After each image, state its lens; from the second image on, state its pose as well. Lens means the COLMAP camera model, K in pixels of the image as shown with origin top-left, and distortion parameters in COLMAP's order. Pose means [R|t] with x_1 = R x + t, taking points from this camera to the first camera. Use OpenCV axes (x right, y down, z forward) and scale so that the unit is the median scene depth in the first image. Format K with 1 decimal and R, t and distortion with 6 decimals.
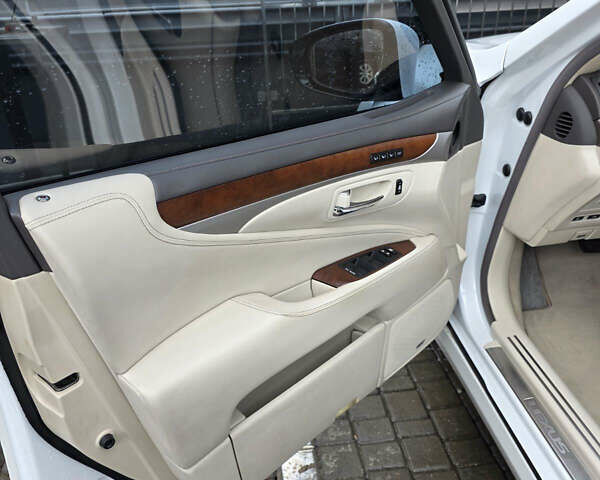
lens RADIAL K [[542.9, 0, 300.0], [0, 542.9, 240.0], [0, 0, 1]] dist [0.016500, -0.001073]
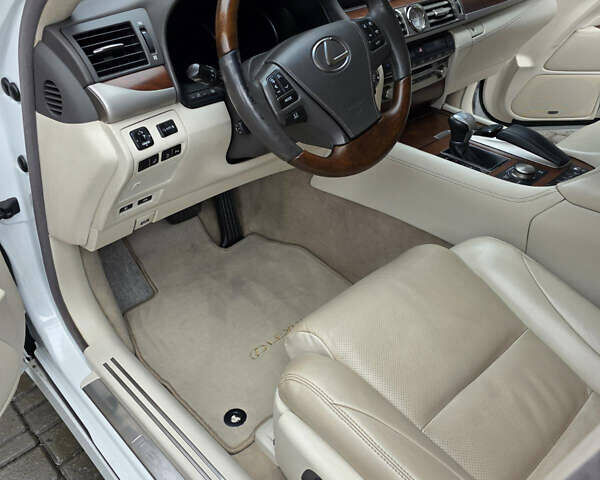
lens RADIAL K [[542.9, 0, 300.0], [0, 542.9, 240.0], [0, 0, 1]] dist [0.016500, -0.001073]
pose [[0.790401, -0.307386, 0.529886, 0.253016], [0.259231, 0.951561, 0.165318, -0.055429], [-0.555036, 0.006695, 0.831799, 0.181014]]
